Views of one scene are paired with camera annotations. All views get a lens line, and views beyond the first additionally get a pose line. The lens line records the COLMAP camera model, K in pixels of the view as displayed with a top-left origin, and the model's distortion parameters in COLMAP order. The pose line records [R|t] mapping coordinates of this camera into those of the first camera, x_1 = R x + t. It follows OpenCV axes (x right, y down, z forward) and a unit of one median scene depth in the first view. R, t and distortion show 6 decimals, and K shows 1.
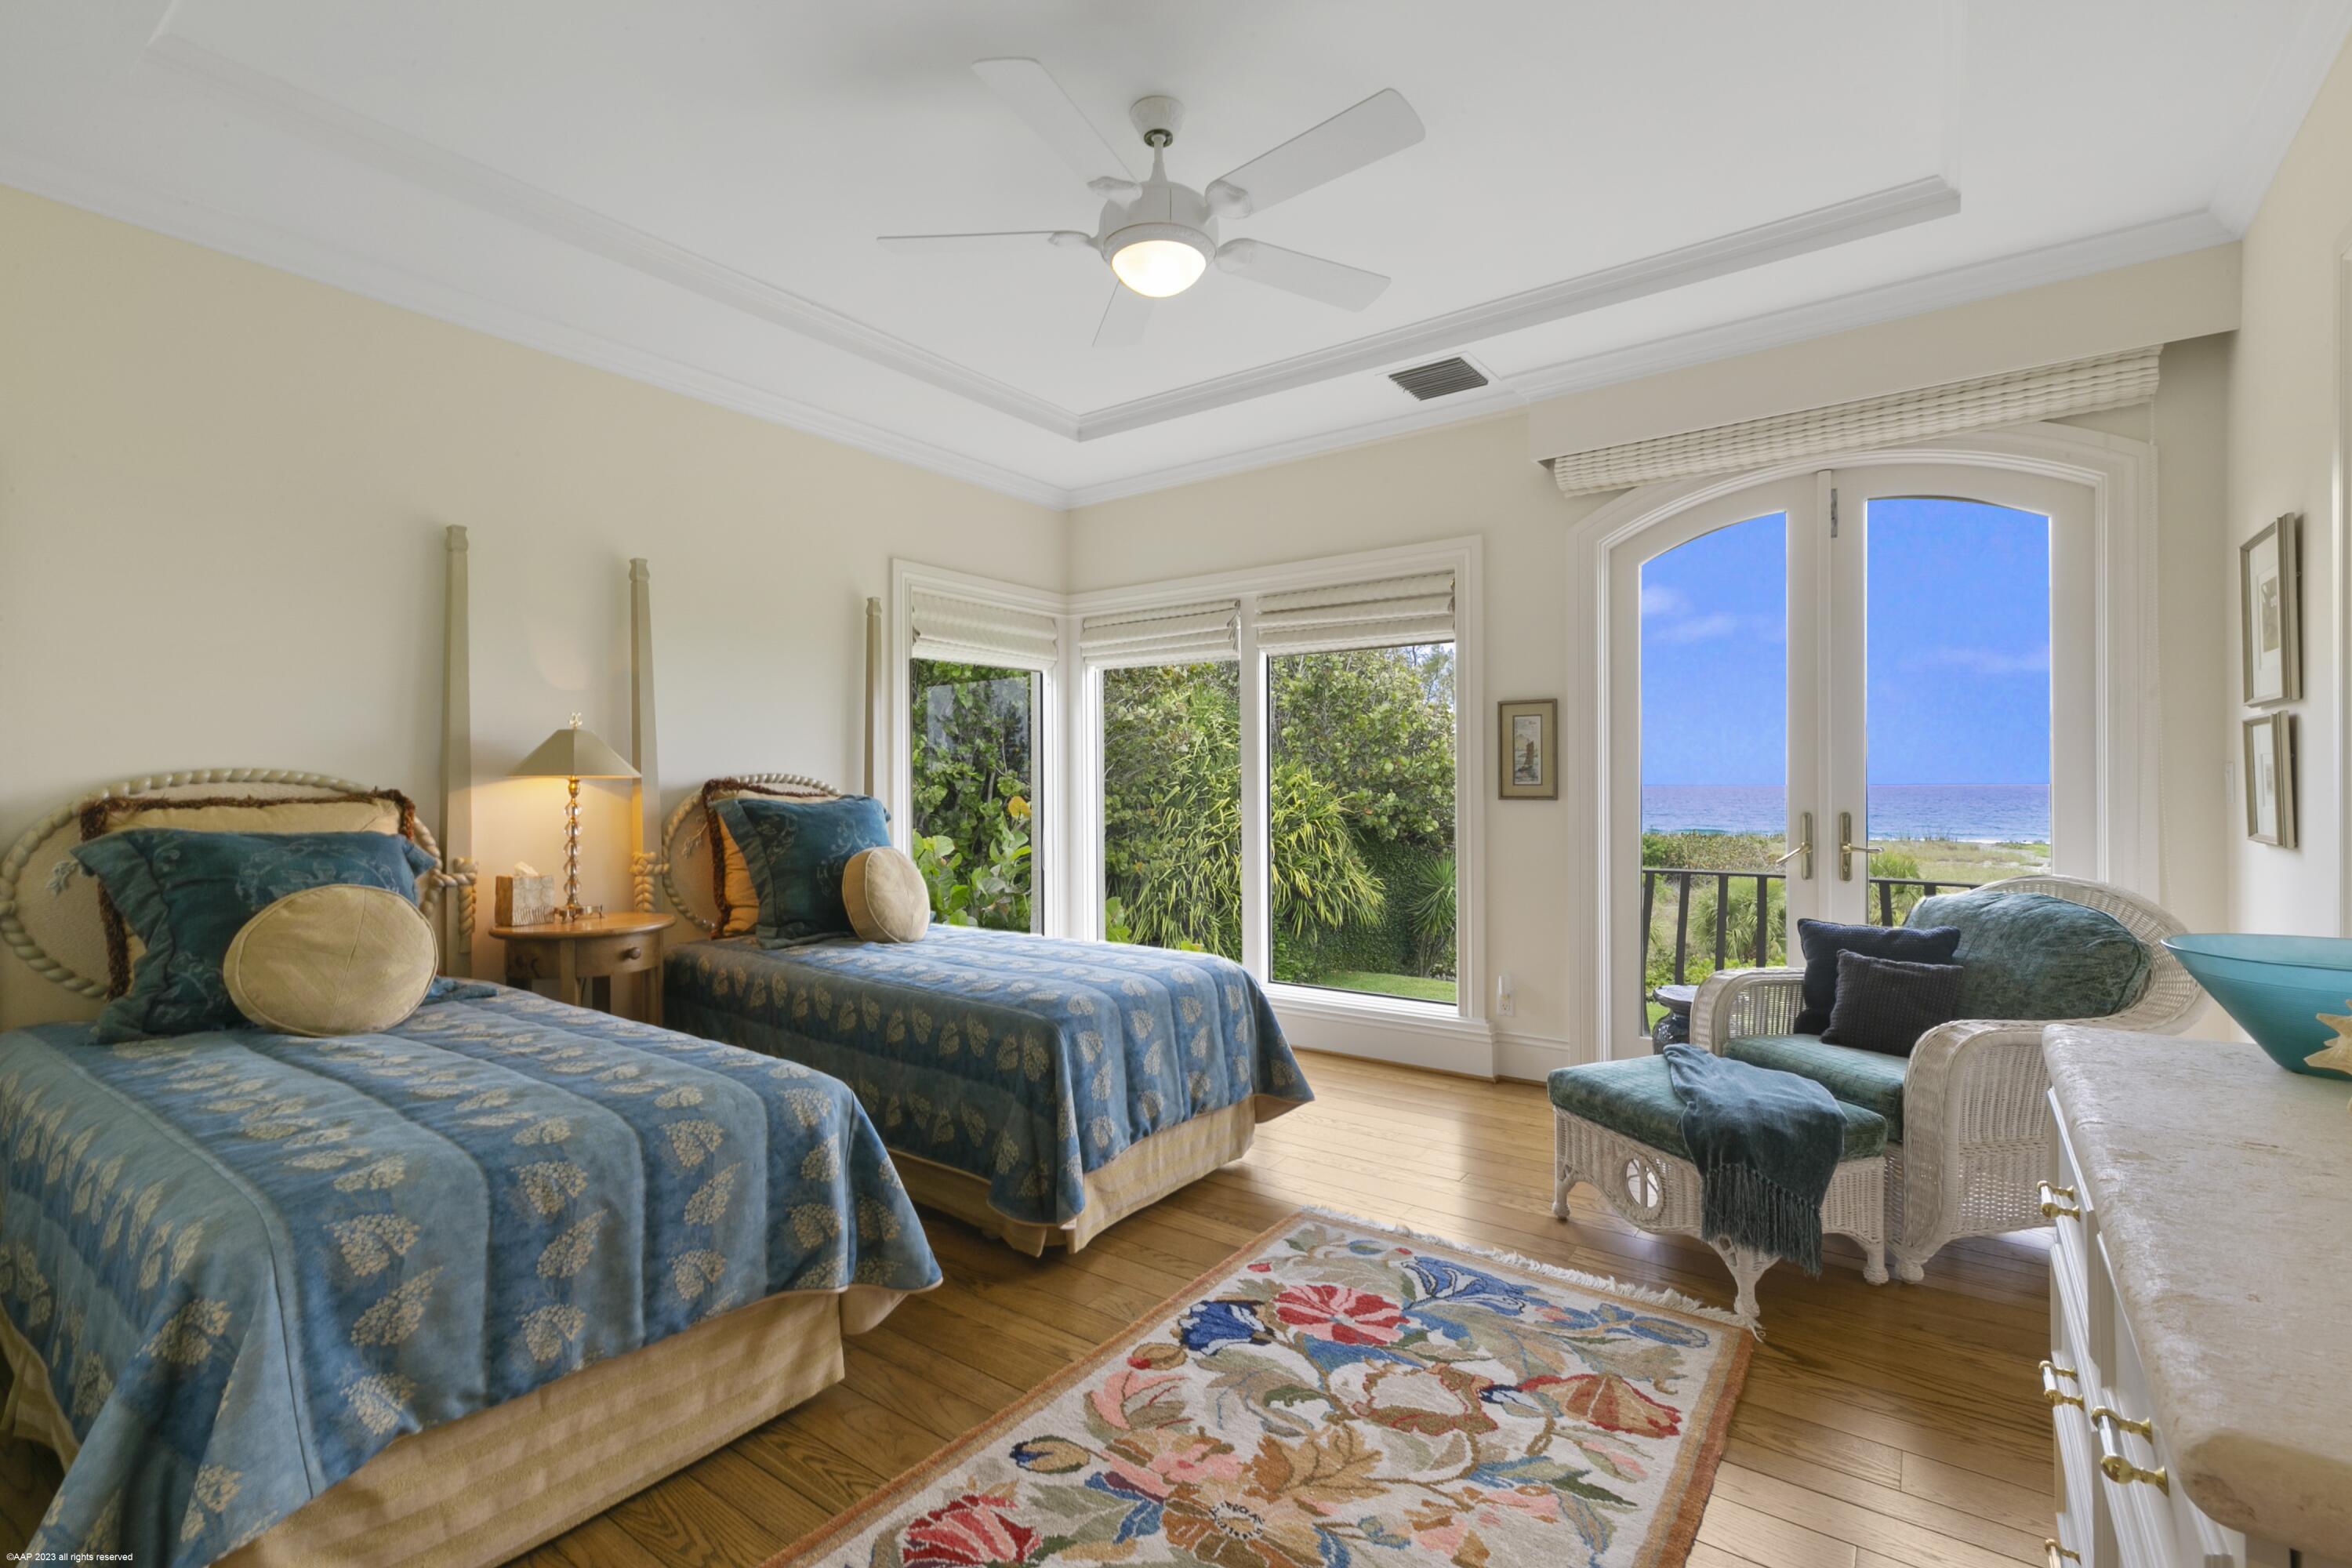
lens RADIAL K [[1051.6, 0, 1176.0], [0, 1051.6, 784.0], [0, 0, 1]] dist [0.000710, 0.000078]
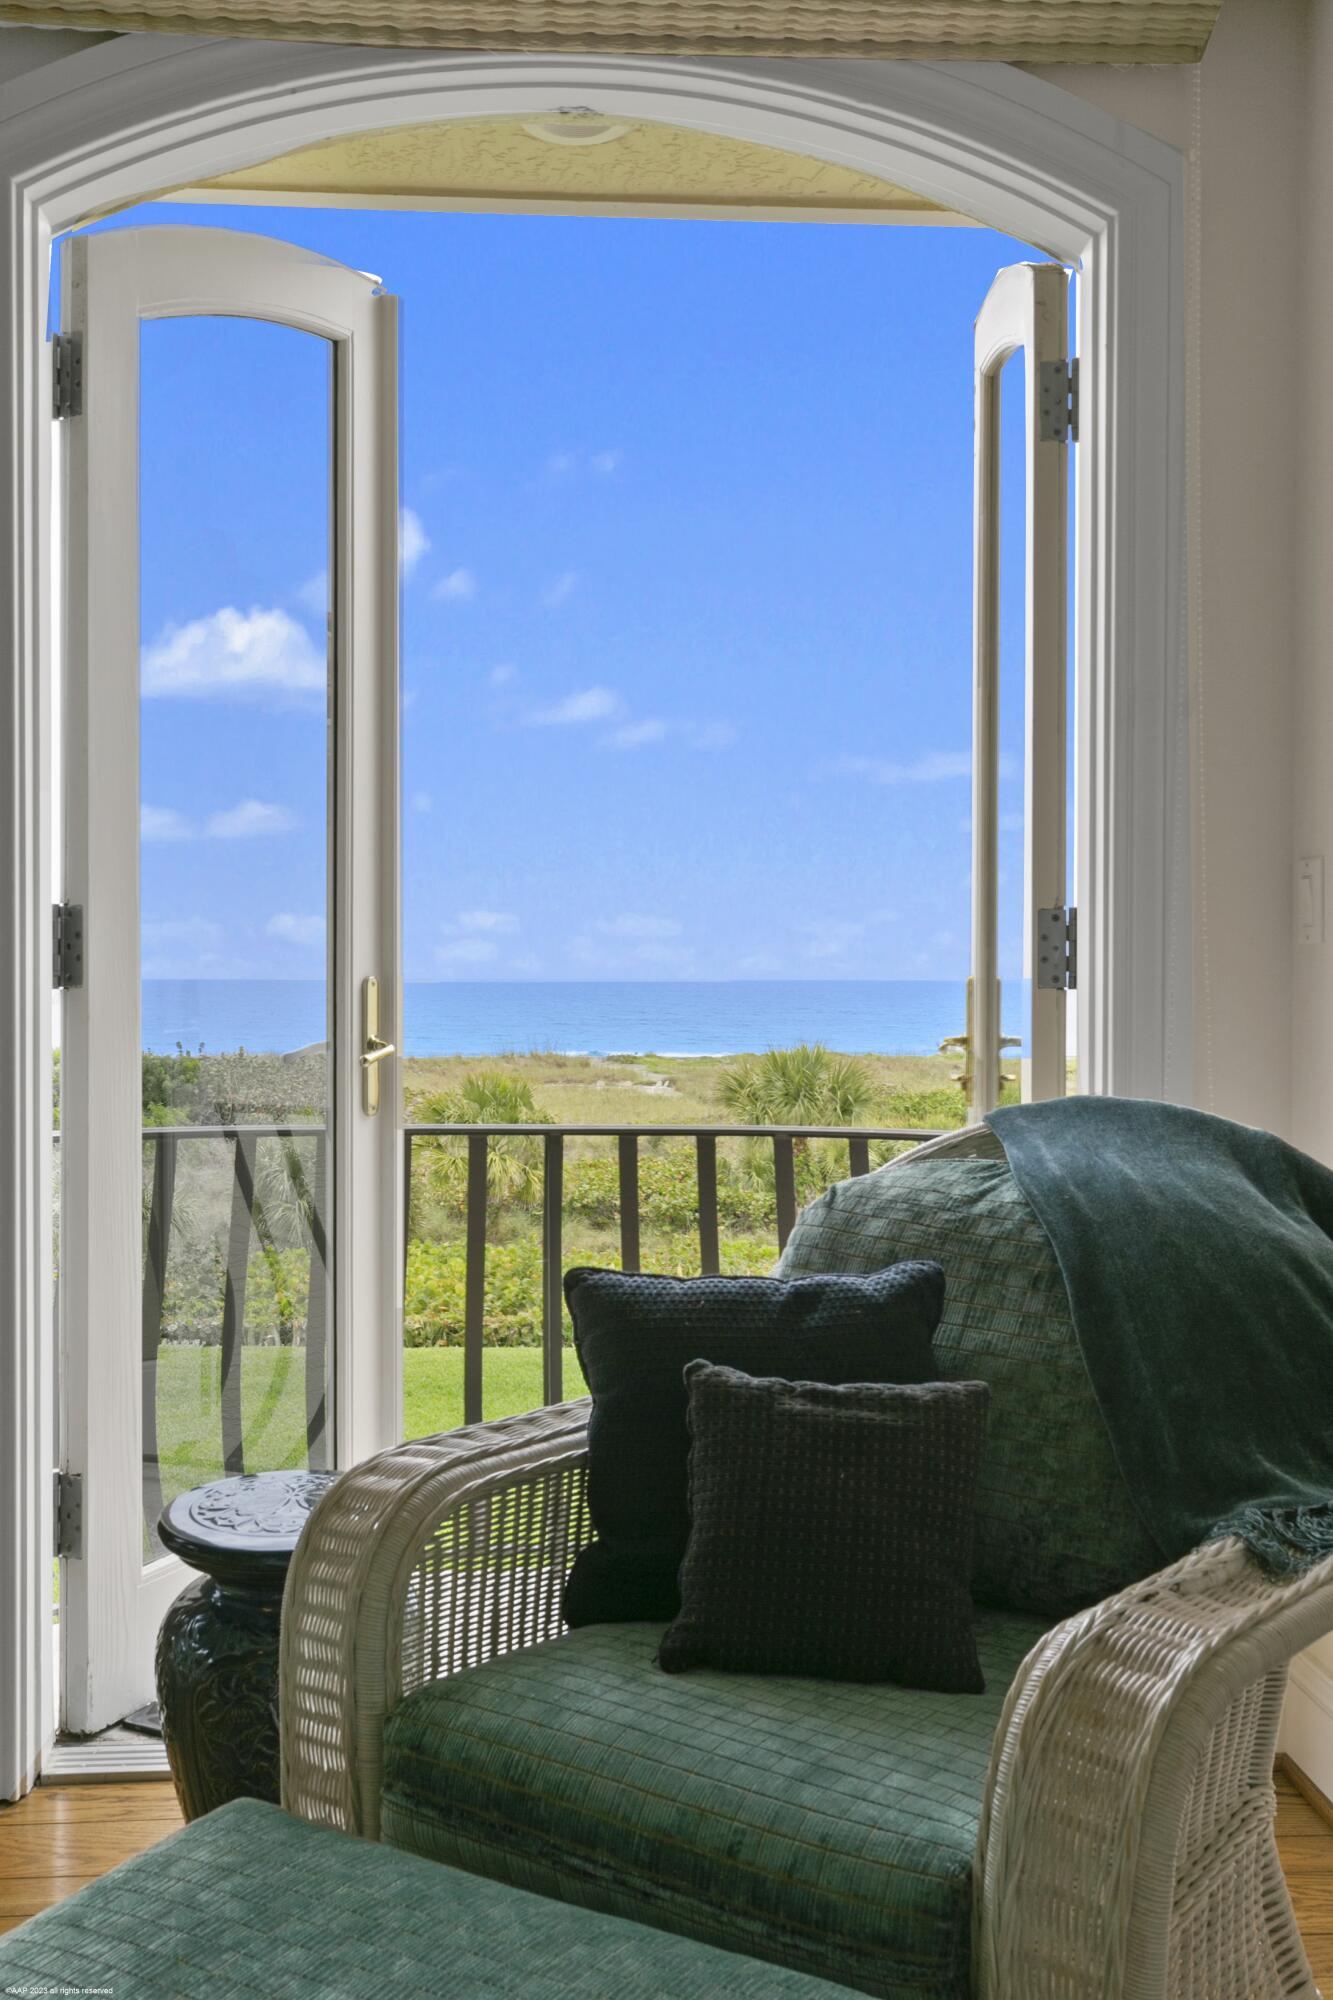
lens RADIAL K [[1760.0, 0, 666.5], [0, 1760.0, 1000.0], [0, 0, 1]] dist [0.003811, -0.003339]
pose [[0.767667, -0.003909, 0.640838, 0.270924], [-0.004823, 0.999918, 0.011877, 0.036095], [-0.640831, -0.012208, 0.767585, 0.586015]]
